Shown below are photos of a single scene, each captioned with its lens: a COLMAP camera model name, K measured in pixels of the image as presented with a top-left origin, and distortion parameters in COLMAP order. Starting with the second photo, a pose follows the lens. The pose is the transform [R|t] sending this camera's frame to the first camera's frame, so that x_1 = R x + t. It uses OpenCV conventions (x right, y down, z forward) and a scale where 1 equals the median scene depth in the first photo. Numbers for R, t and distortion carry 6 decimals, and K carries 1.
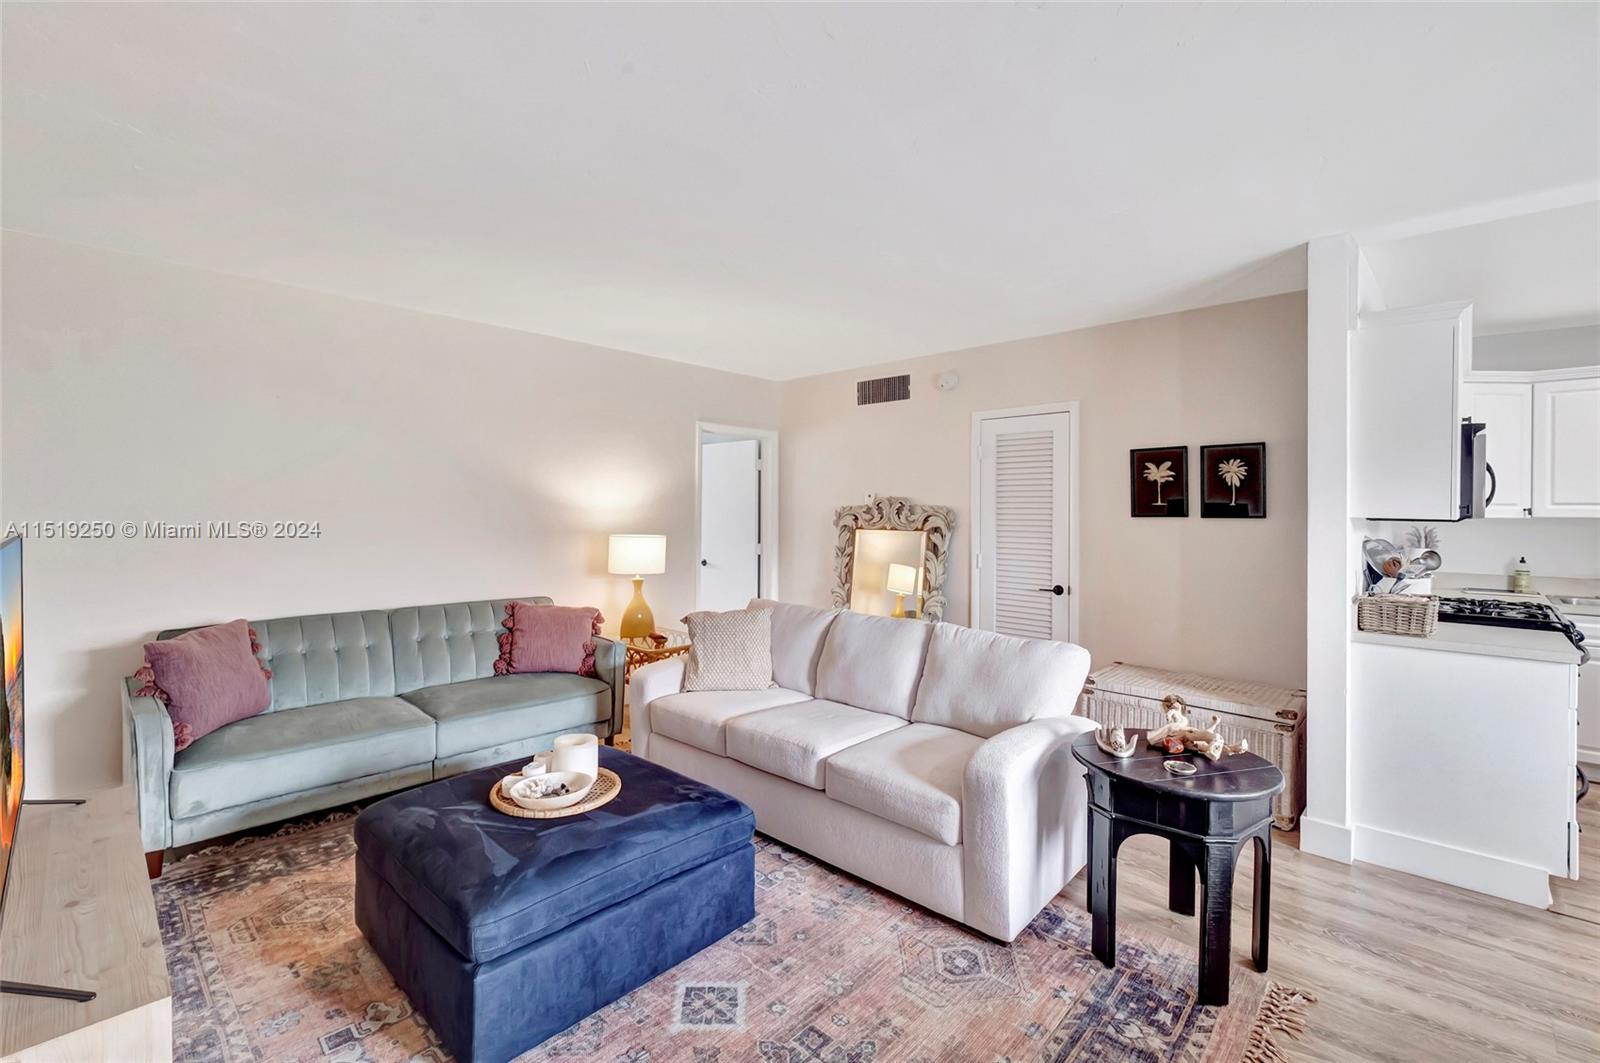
lens RADIAL K [[713.4, 0, 797.9], [0, 713.4, 505.2], [0, 0, 1]] dist [0.001644, -0.003429]
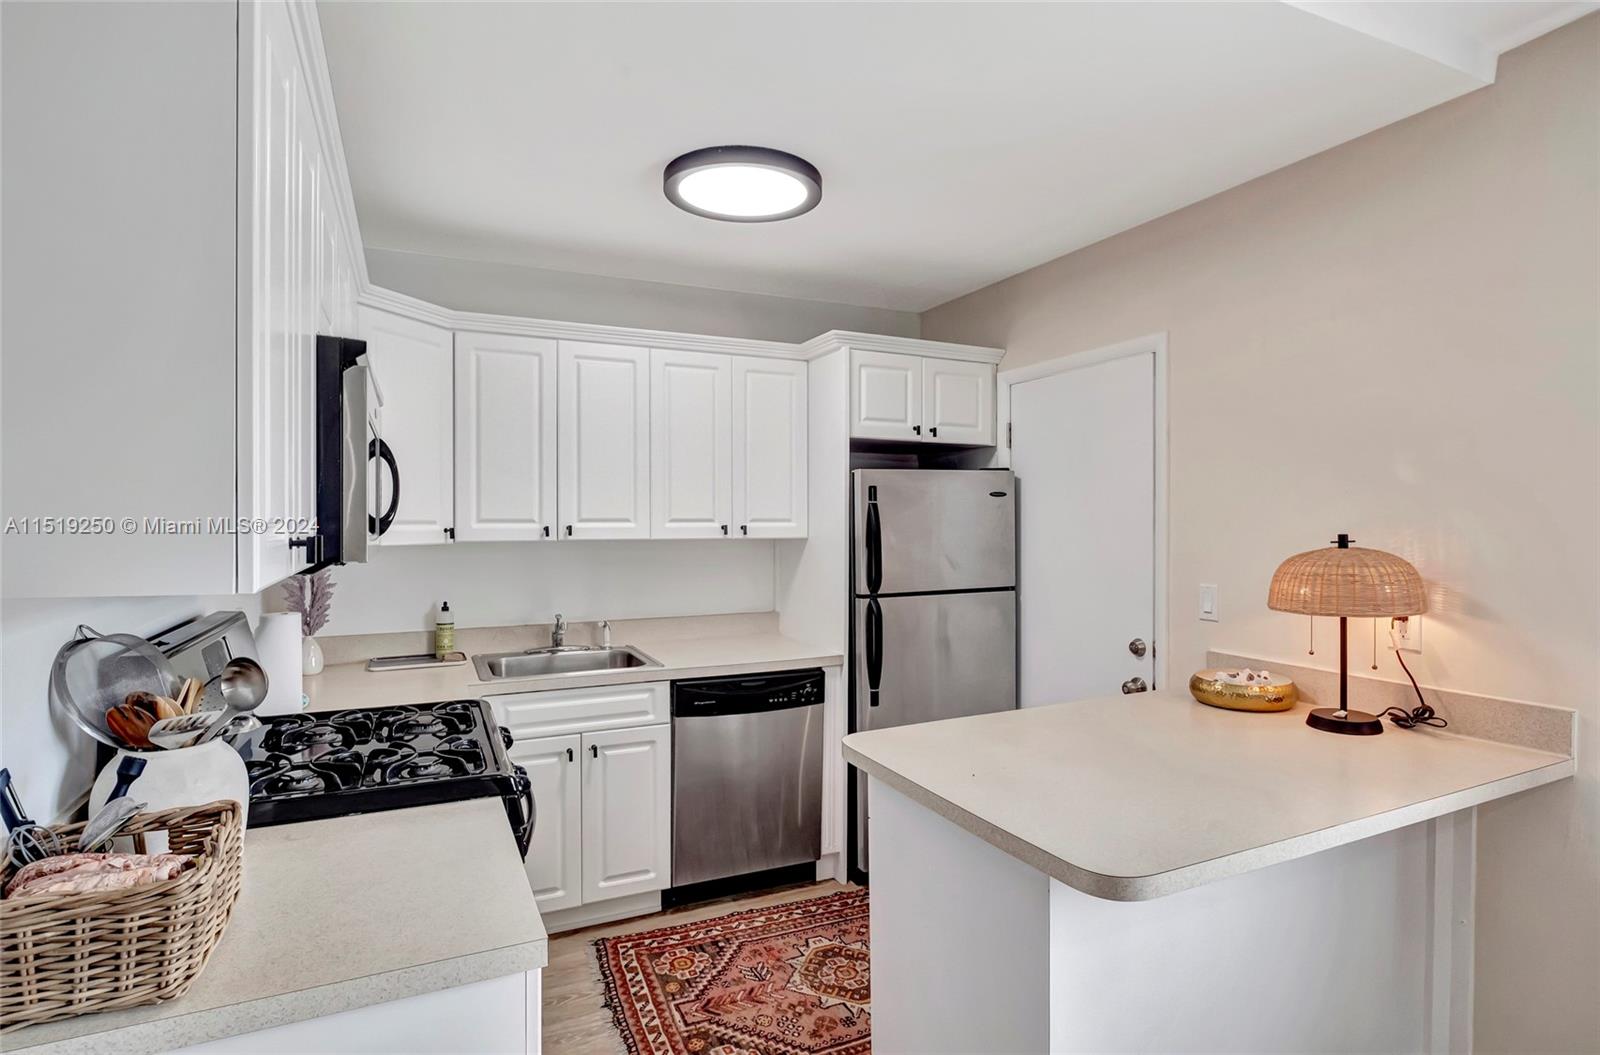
lens RADIAL K [[815.8, 0, 783.3], [0, 815.8, 529.1], [0, 0, 1]] dist [-0.004413, -0.002138]
pose [[0.382499, -0.018146, 0.923778, 0.481060], [-0.000803, 0.999800, 0.019972, -0.009765], [-0.923956, -0.008381, 0.382408, 0.460147]]
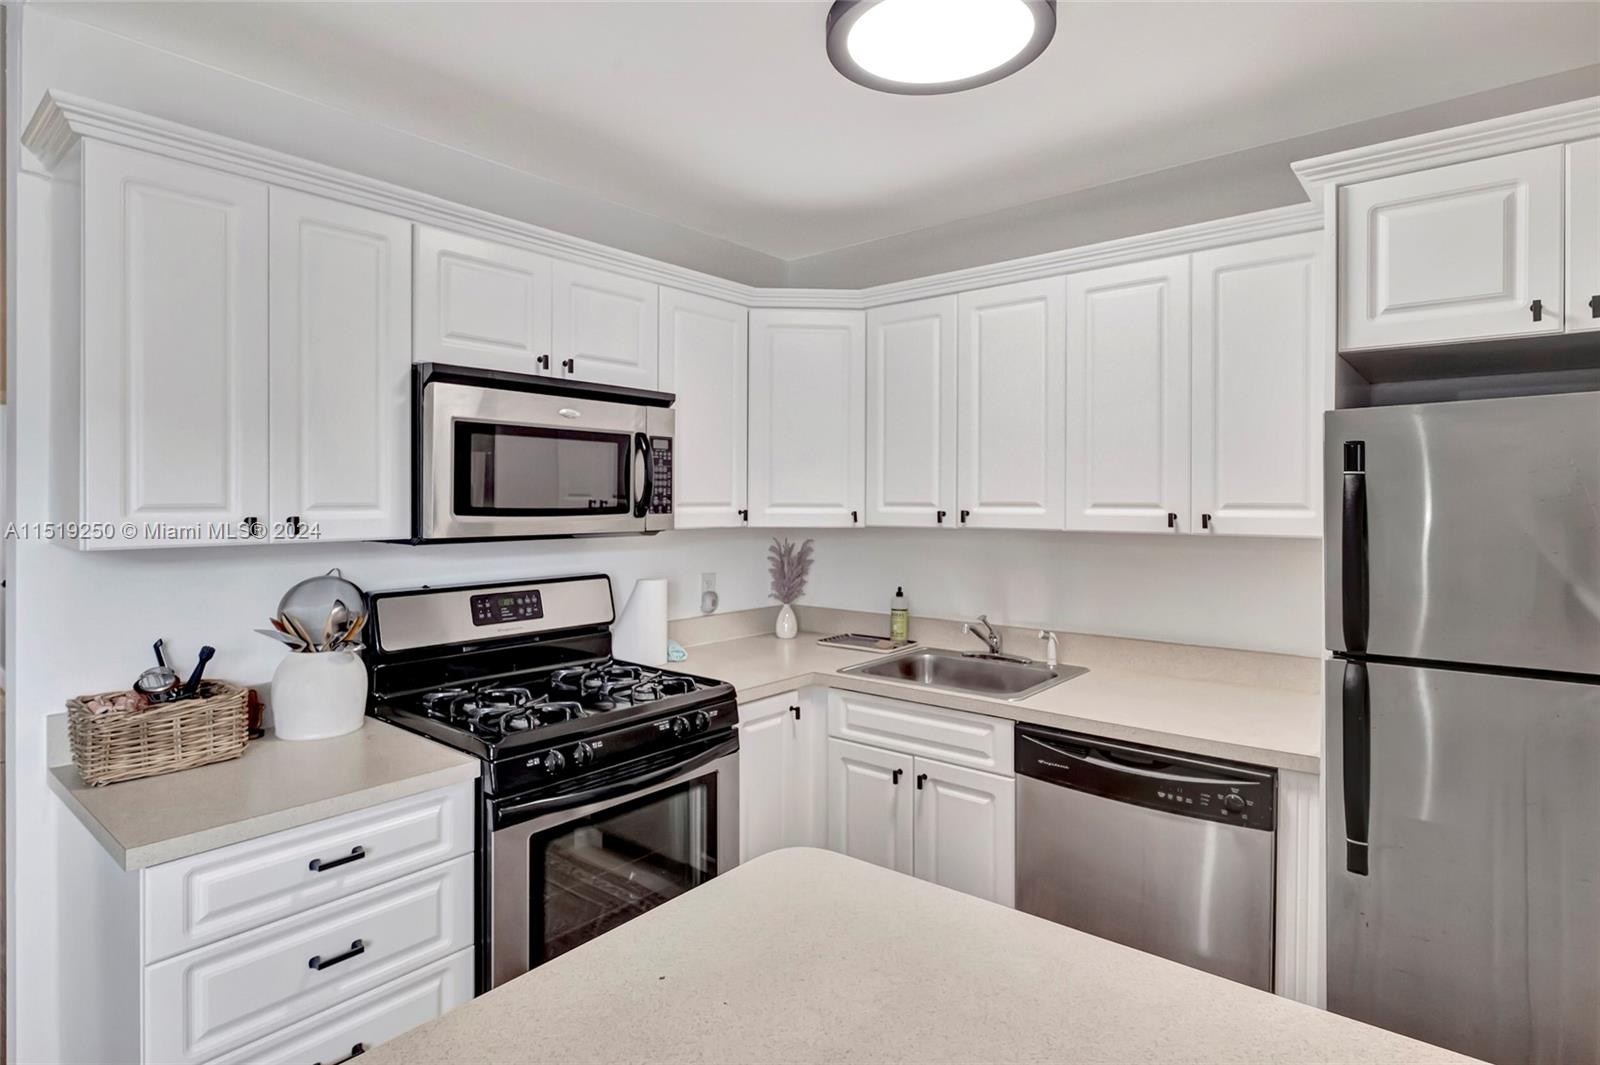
lens RADIAL K [[829.1, 0, 813.3], [0, 829.1, 504.4], [0, 0, 1]] dist [-0.001412, 0.001139]
pose [[0.998252, -0.005927, 0.058801, 0.968111], [0.005360, 0.999938, 0.009797, -0.009639], [-0.058855, -0.009464, 0.998222, 0.283716]]
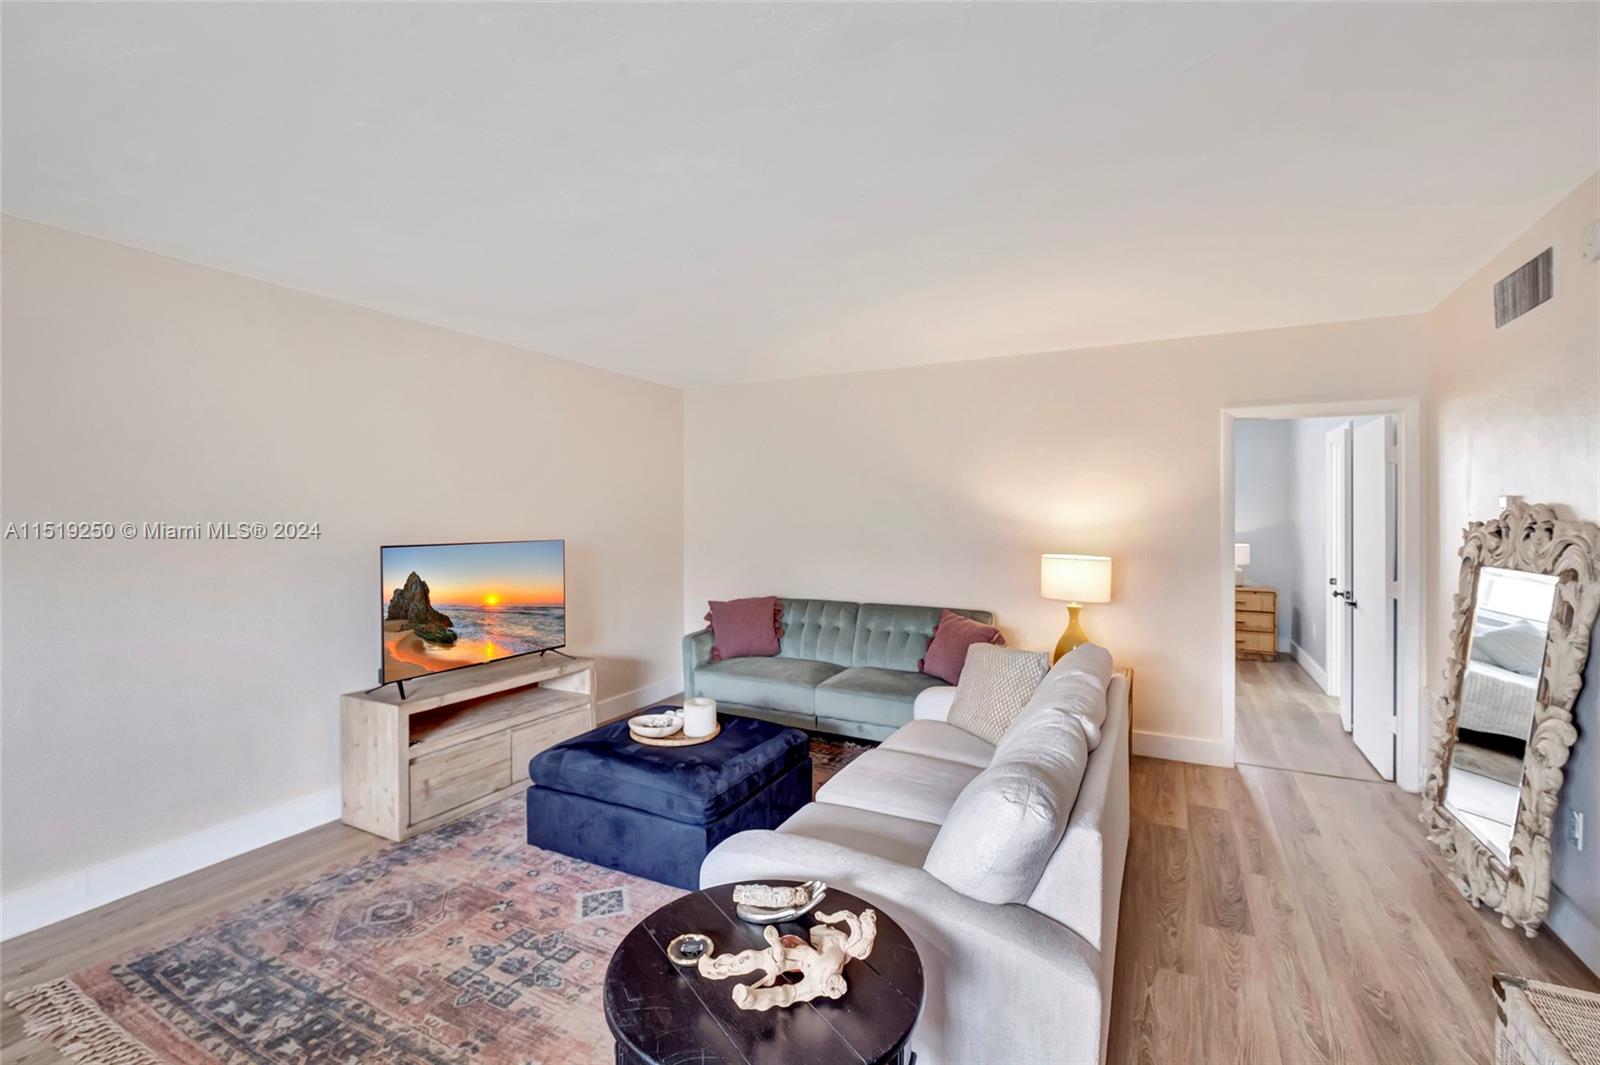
lens RADIAL K [[713.4, 0, 777.0], [0, 713.4, 517.5], [0, 0, 1]] dist [0.001644, -0.003429]
pose [[0.255956, -0.005961, -0.966670, 0.659696], [0.009491, 0.999948, -0.003653, -0.007356], [0.966642, -0.008240, 0.255999, 0.514020]]
